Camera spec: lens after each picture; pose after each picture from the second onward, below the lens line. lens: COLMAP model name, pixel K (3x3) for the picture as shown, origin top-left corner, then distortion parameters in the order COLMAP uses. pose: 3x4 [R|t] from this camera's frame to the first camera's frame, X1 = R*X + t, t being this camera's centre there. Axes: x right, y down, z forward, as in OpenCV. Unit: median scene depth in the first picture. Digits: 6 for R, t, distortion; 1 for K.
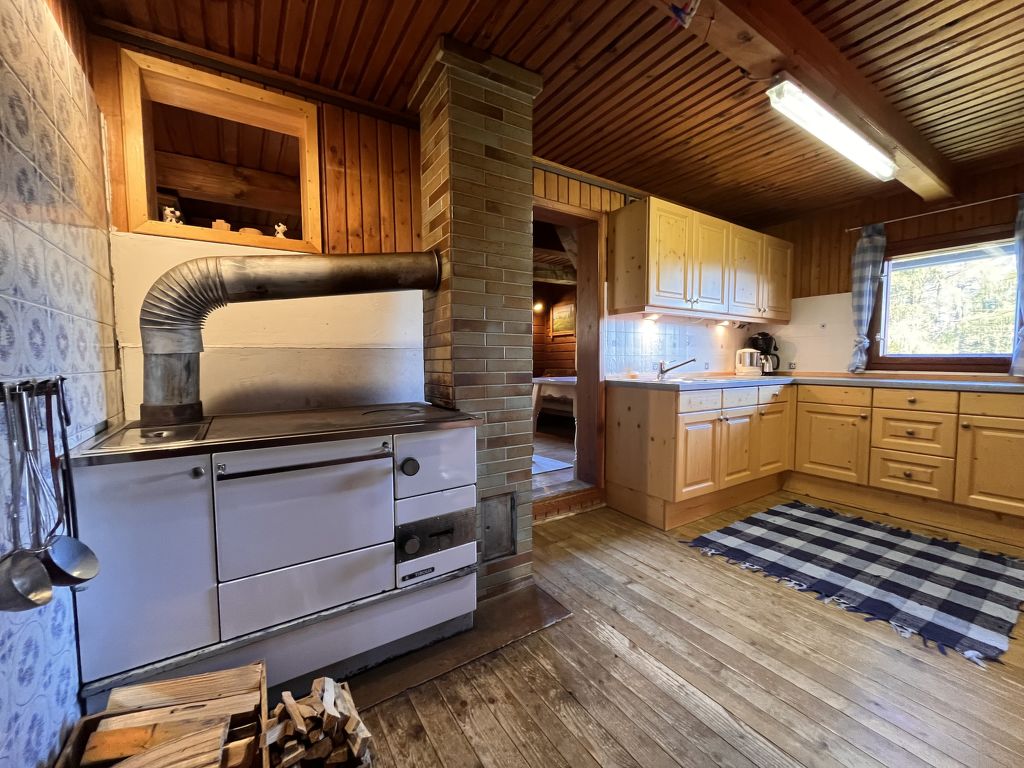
lens RADIAL K [[410.2, 0, 512.0], [0, 410.2, 384.0], [0, 0, 1]] dist [0.000992, -0.000359]
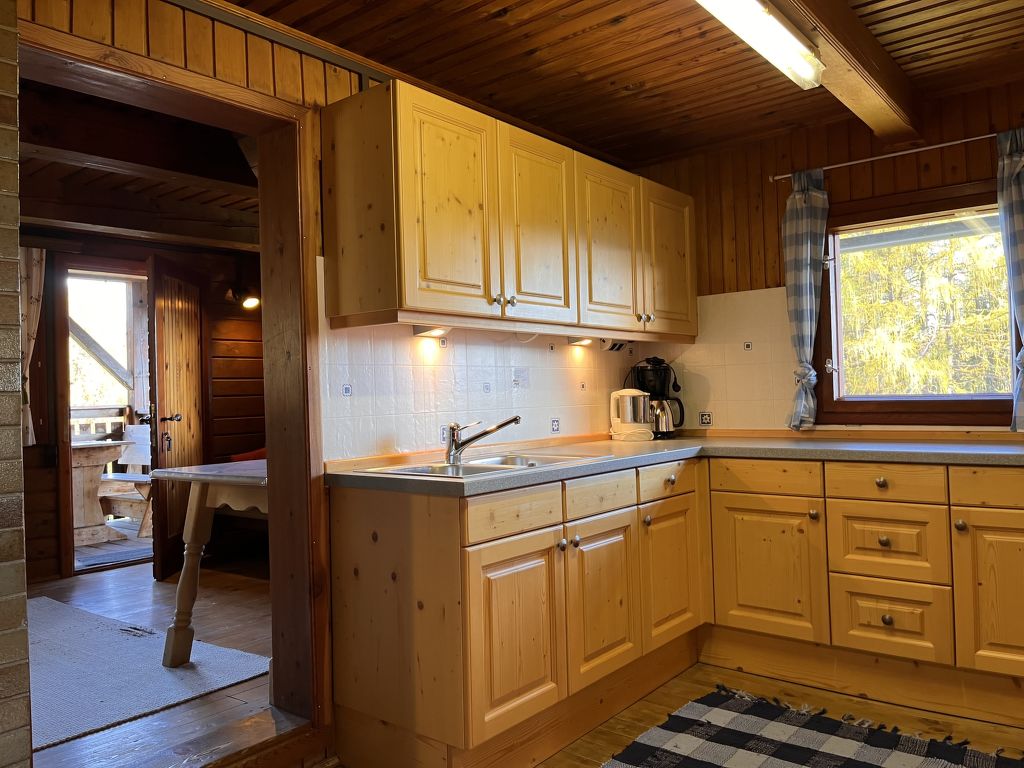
lens RADIAL K [[779.4, 0, 512.0], [0, 779.4, 384.0], [0, 0, 1]] dist [0.081059, -0.108344]
pose [[0.950225, -0.021180, 0.310843, 0.154645], [0.045315, 0.996473, -0.070627, -0.036629], [-0.308251, 0.081197, 0.947834, 0.120216]]
